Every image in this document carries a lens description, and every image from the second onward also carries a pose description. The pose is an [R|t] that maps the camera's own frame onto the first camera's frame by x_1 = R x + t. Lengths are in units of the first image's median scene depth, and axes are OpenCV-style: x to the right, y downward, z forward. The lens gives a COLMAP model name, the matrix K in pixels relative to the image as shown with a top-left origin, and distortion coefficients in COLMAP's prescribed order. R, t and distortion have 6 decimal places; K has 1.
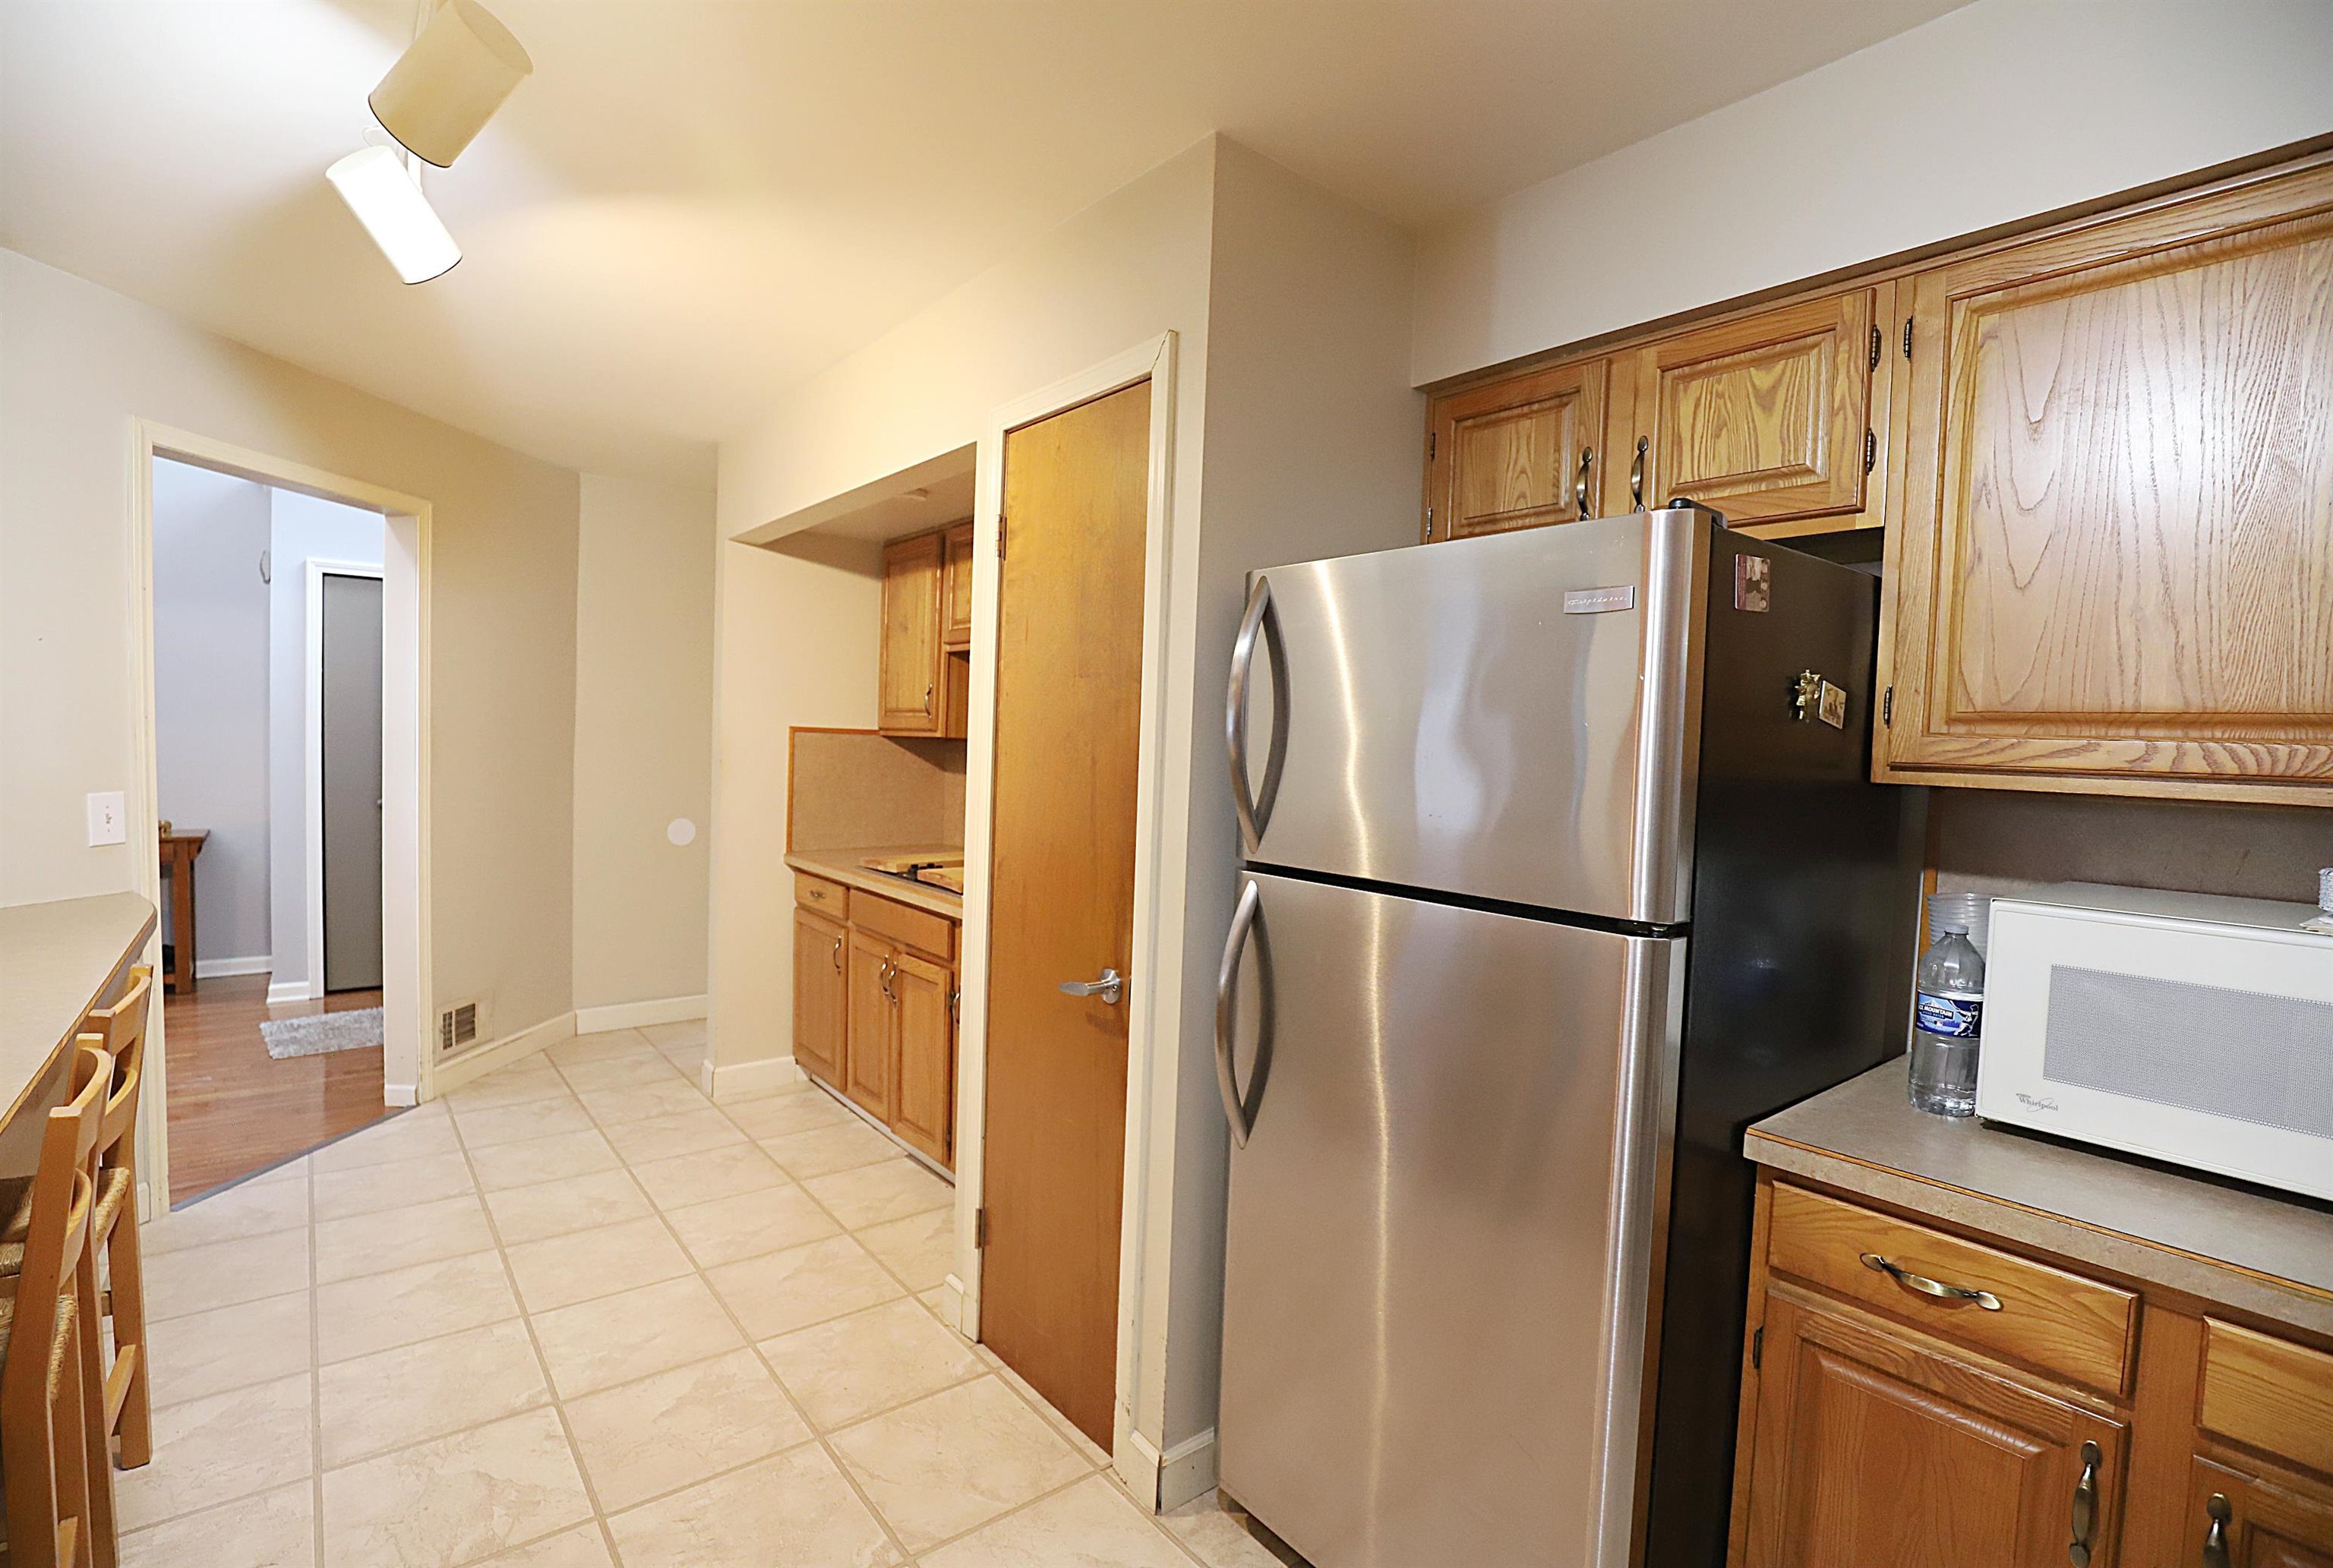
lens RADIAL K [[1041.0, 0, 1166.5], [0, 1041.0, 784.0], [0, 0, 1]] dist [-0.002480, -0.000262]
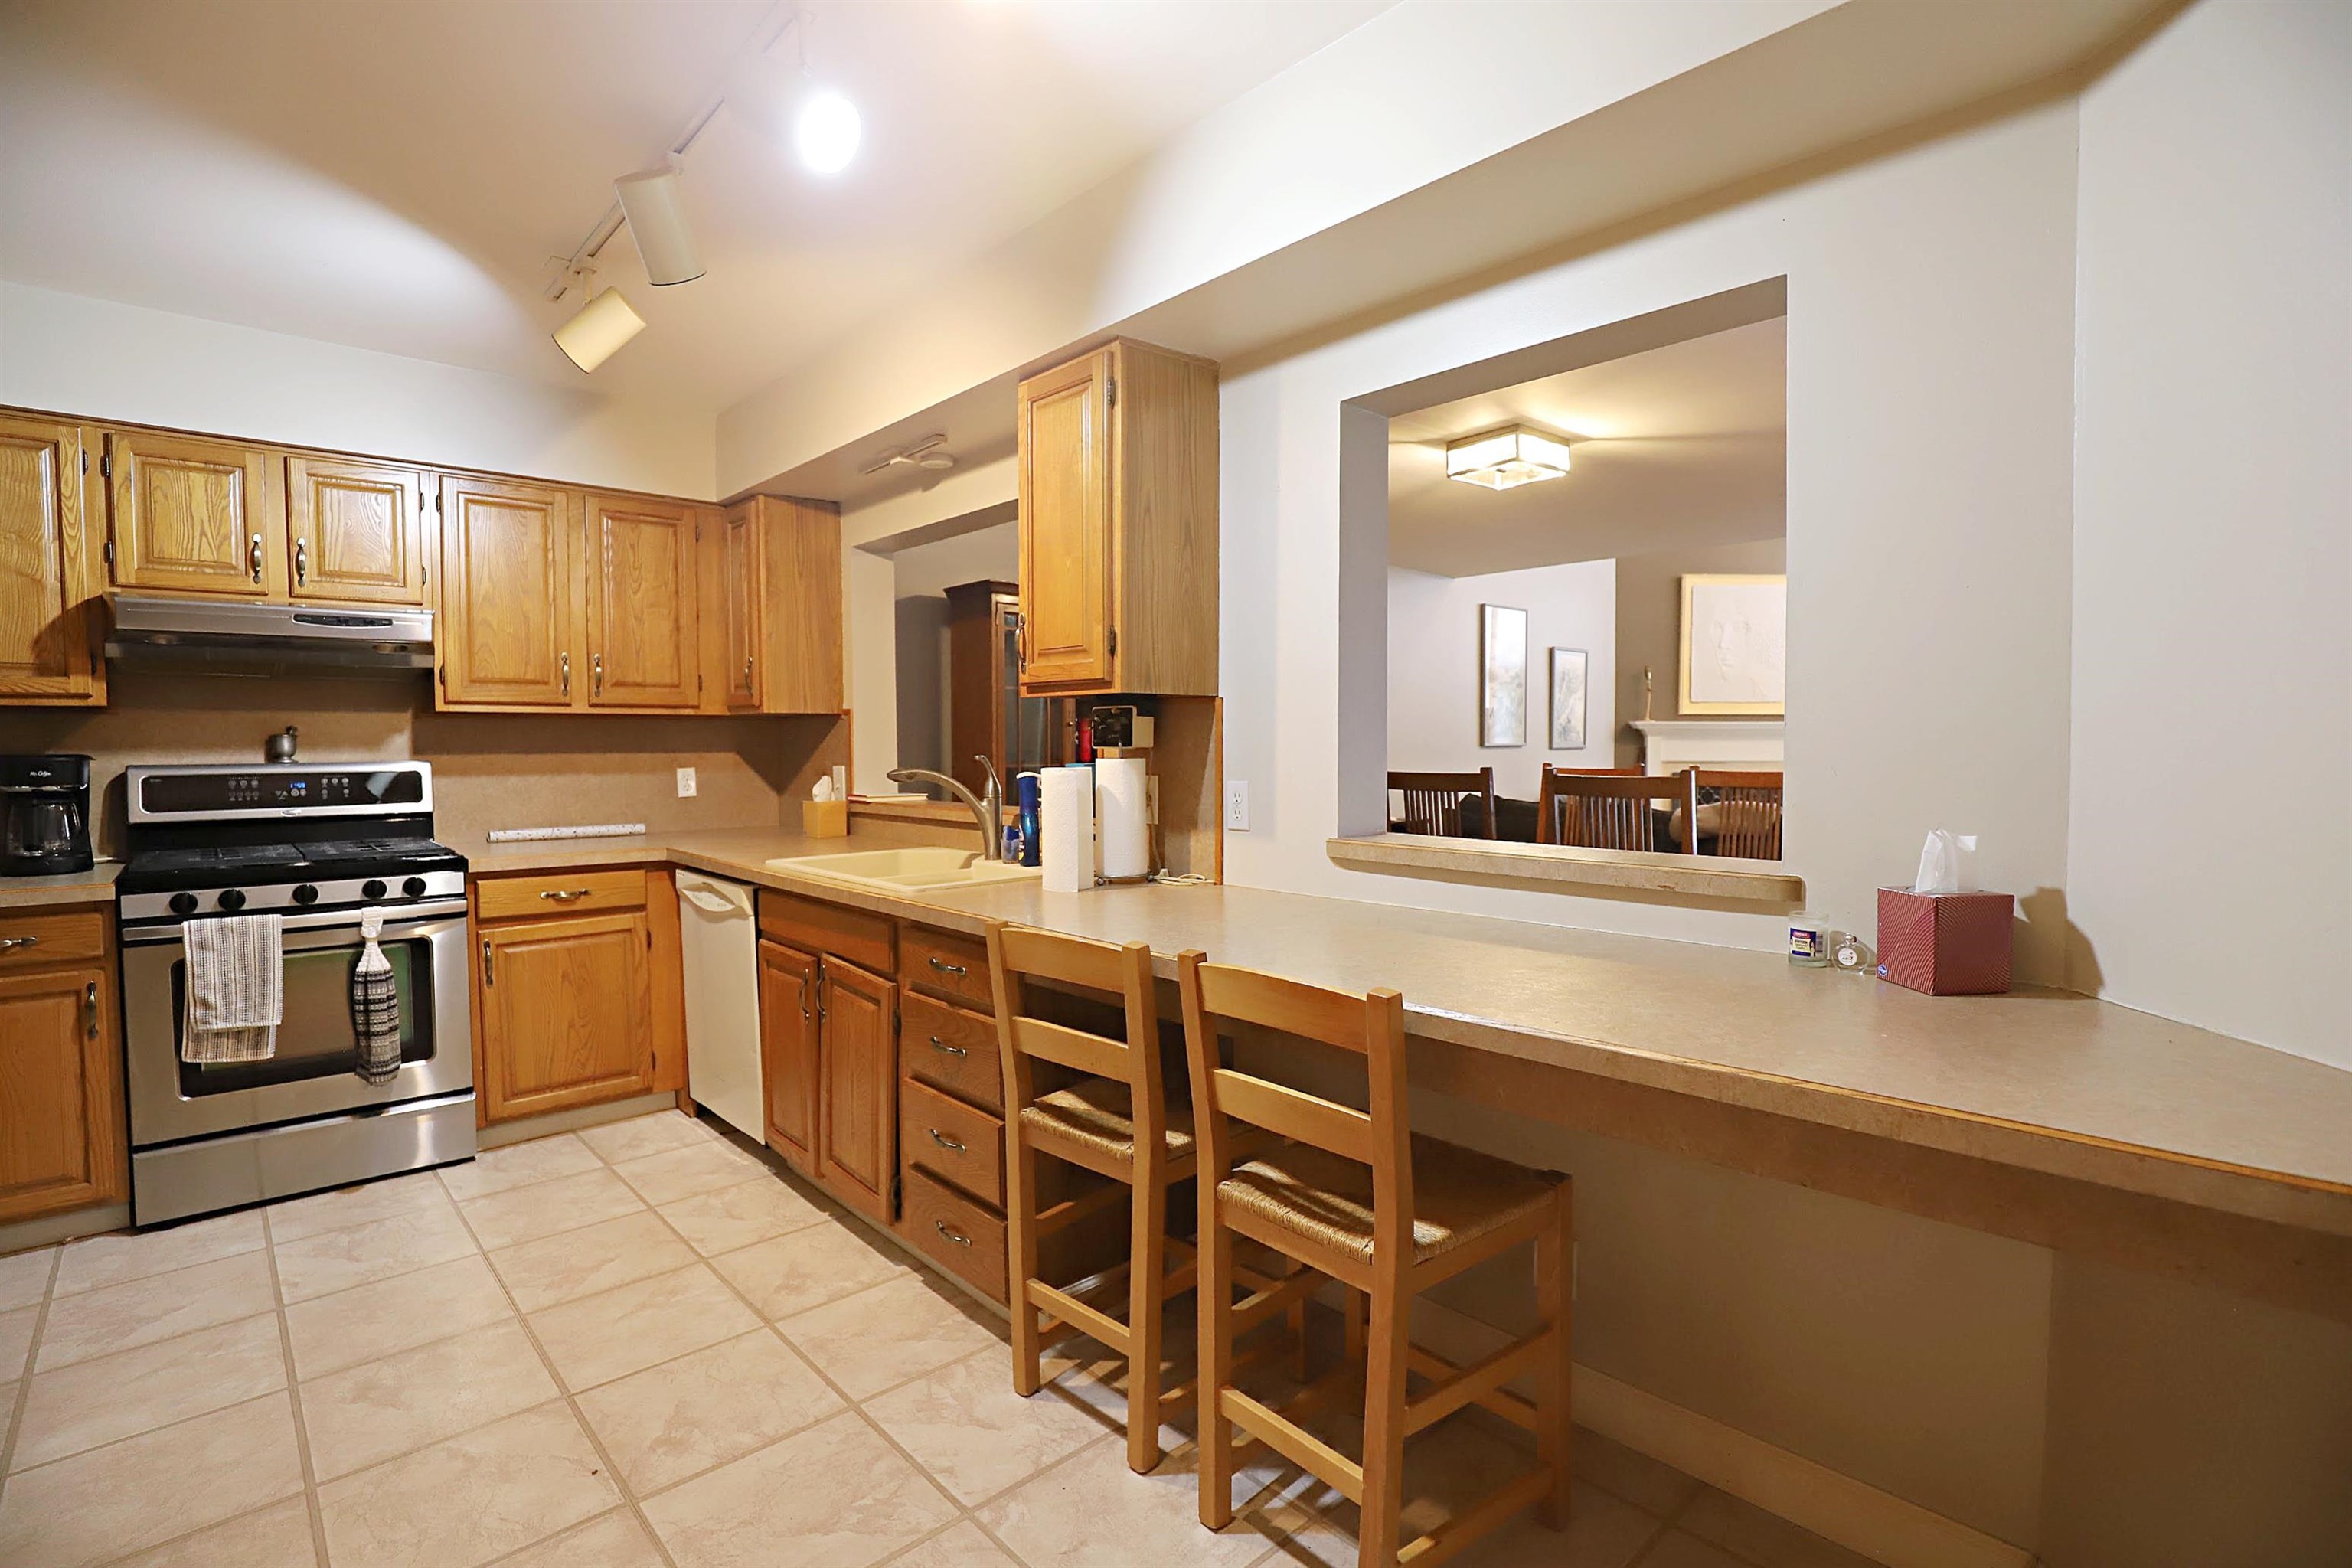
lens RADIAL K [[1101.5, 0, 1176.0], [0, 1101.5, 784.0], [0, 0, 1]] dist [-0.017451, -0.000260]
pose [[-0.997072, -0.037133, -0.066853, -0.771922], [-0.041425, 0.997090, 0.064000, -0.008557], [0.064282, 0.066582, -0.995708, 1.689104]]
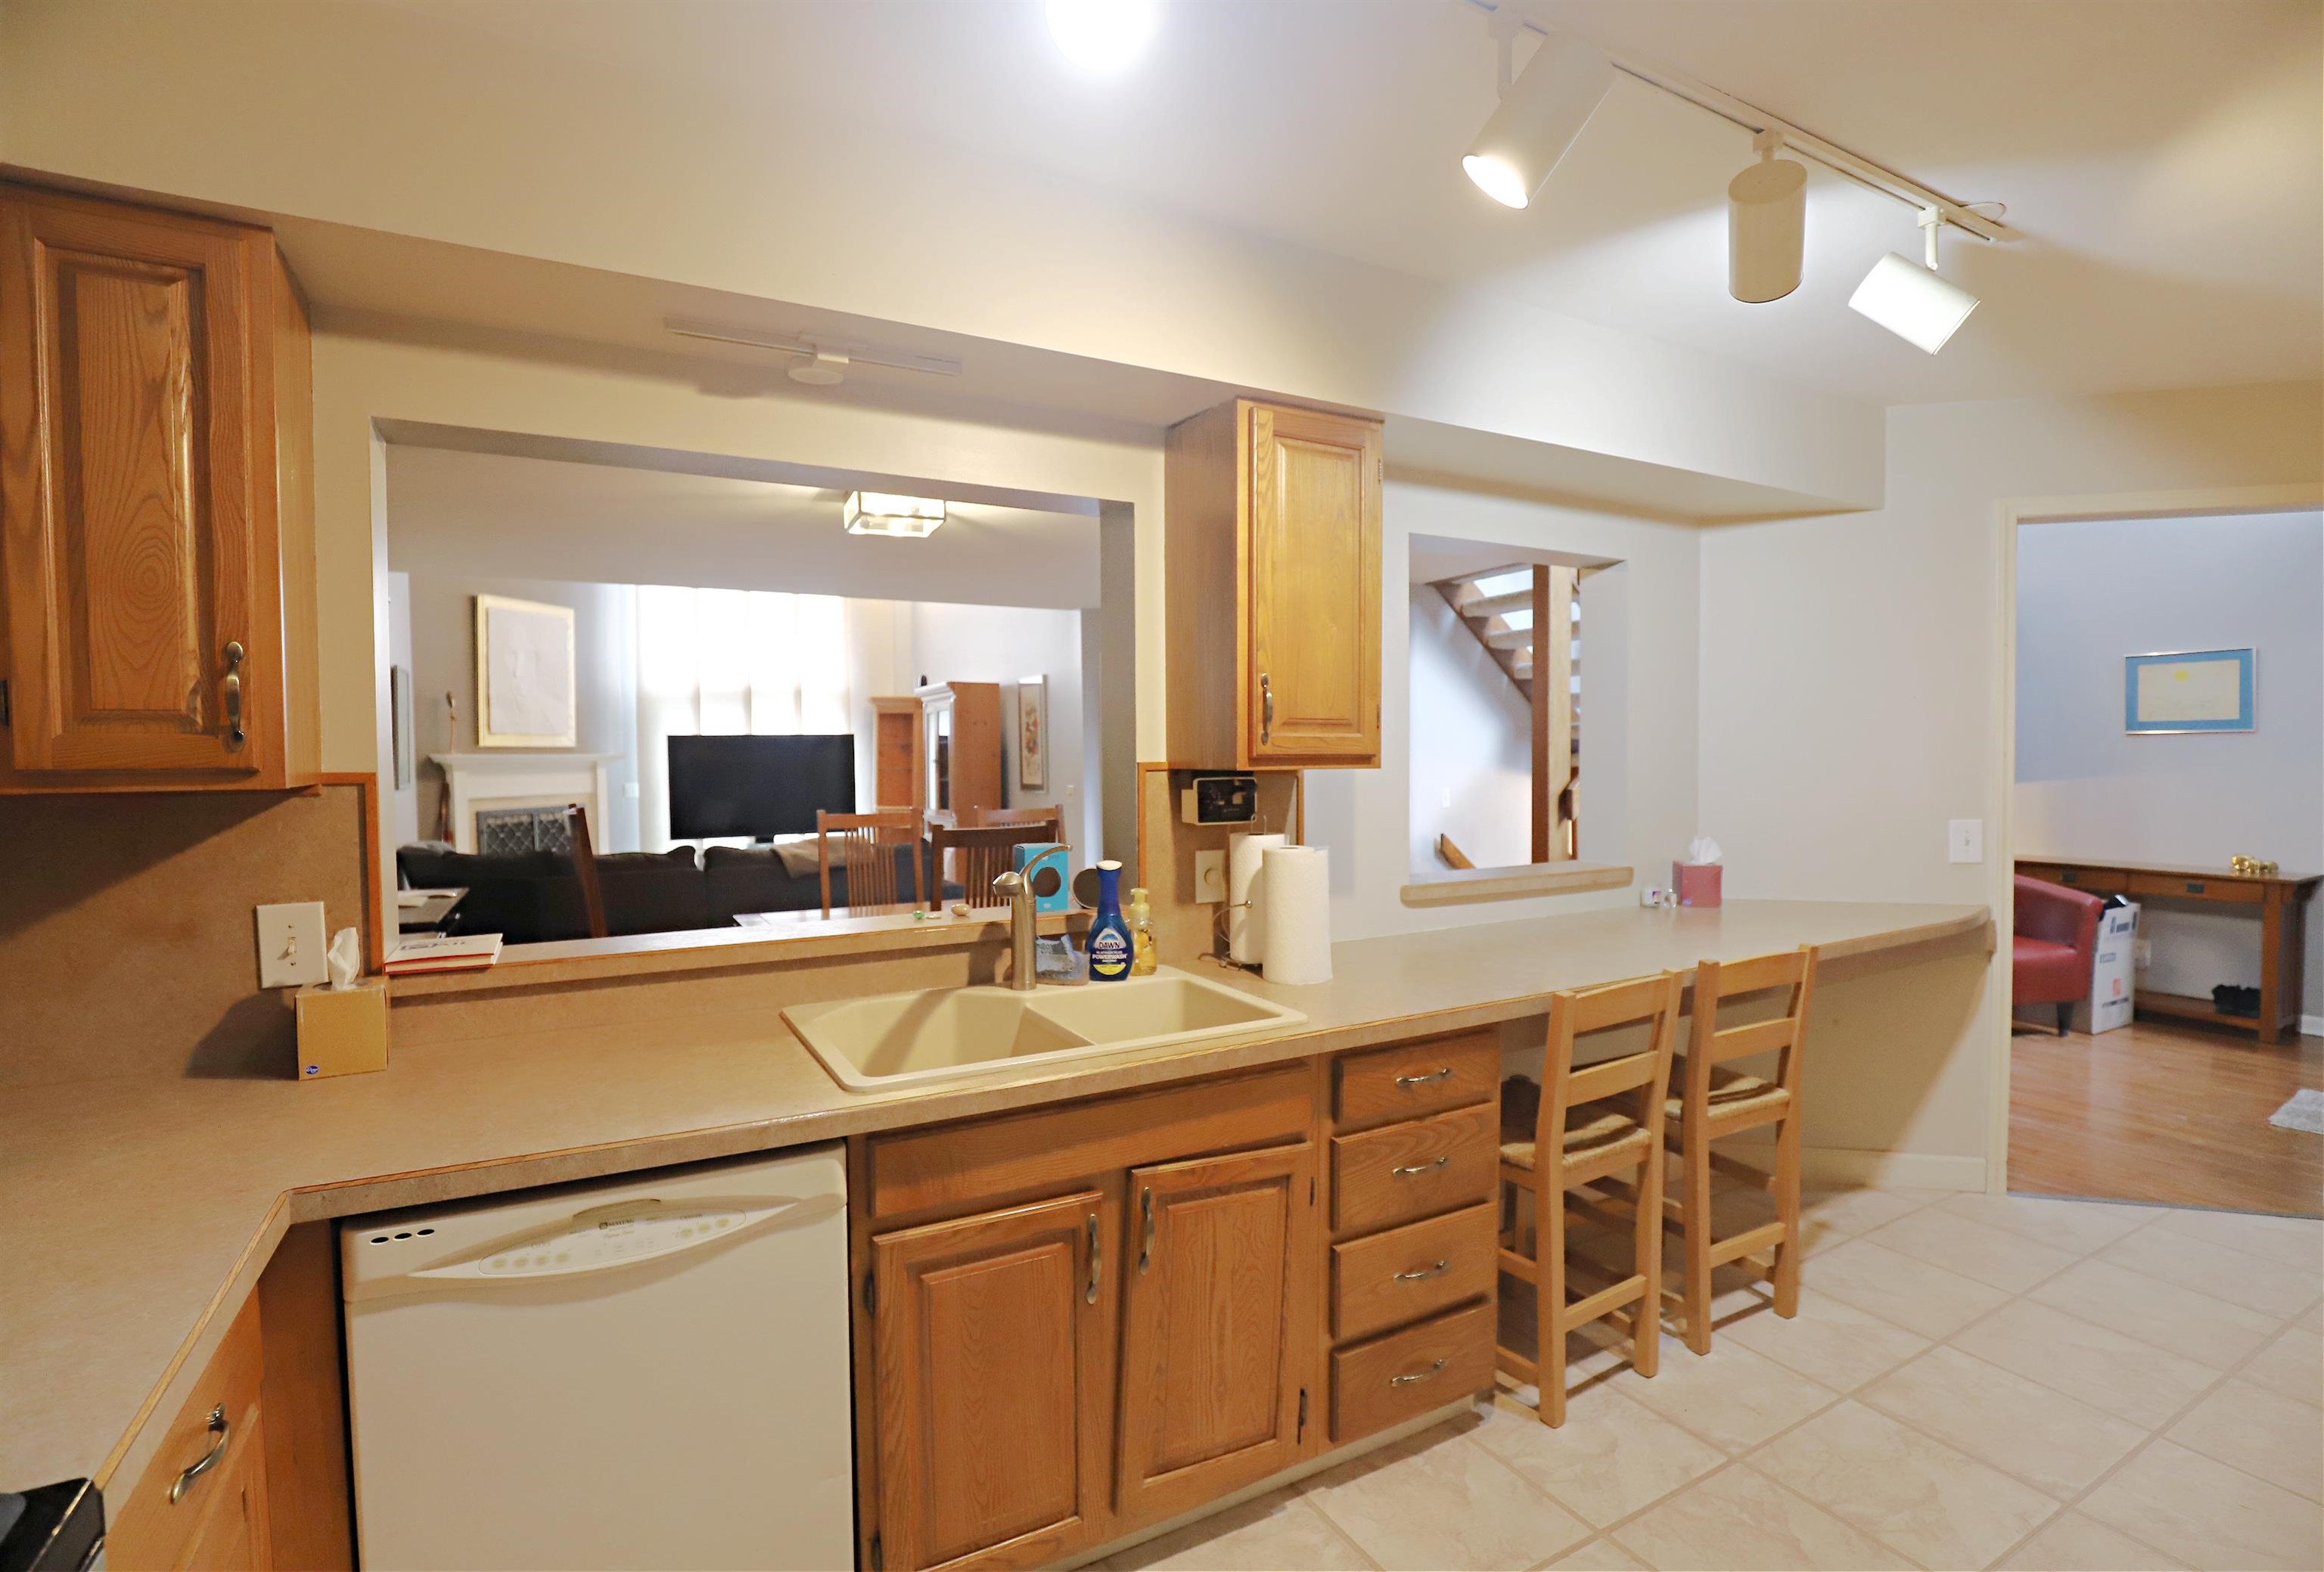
lens RADIAL K [[1090.4, 0, 1162.0], [0, 1090.4, 786.0], [0, 0, 1]] dist [-0.014335, -0.000217]
pose [[-0.161278, -0.010584, -0.986852, 0.498152], [-0.029304, 0.999553, -0.005931, 0.005002], [0.986474, 0.027962, -0.161516, 0.396480]]
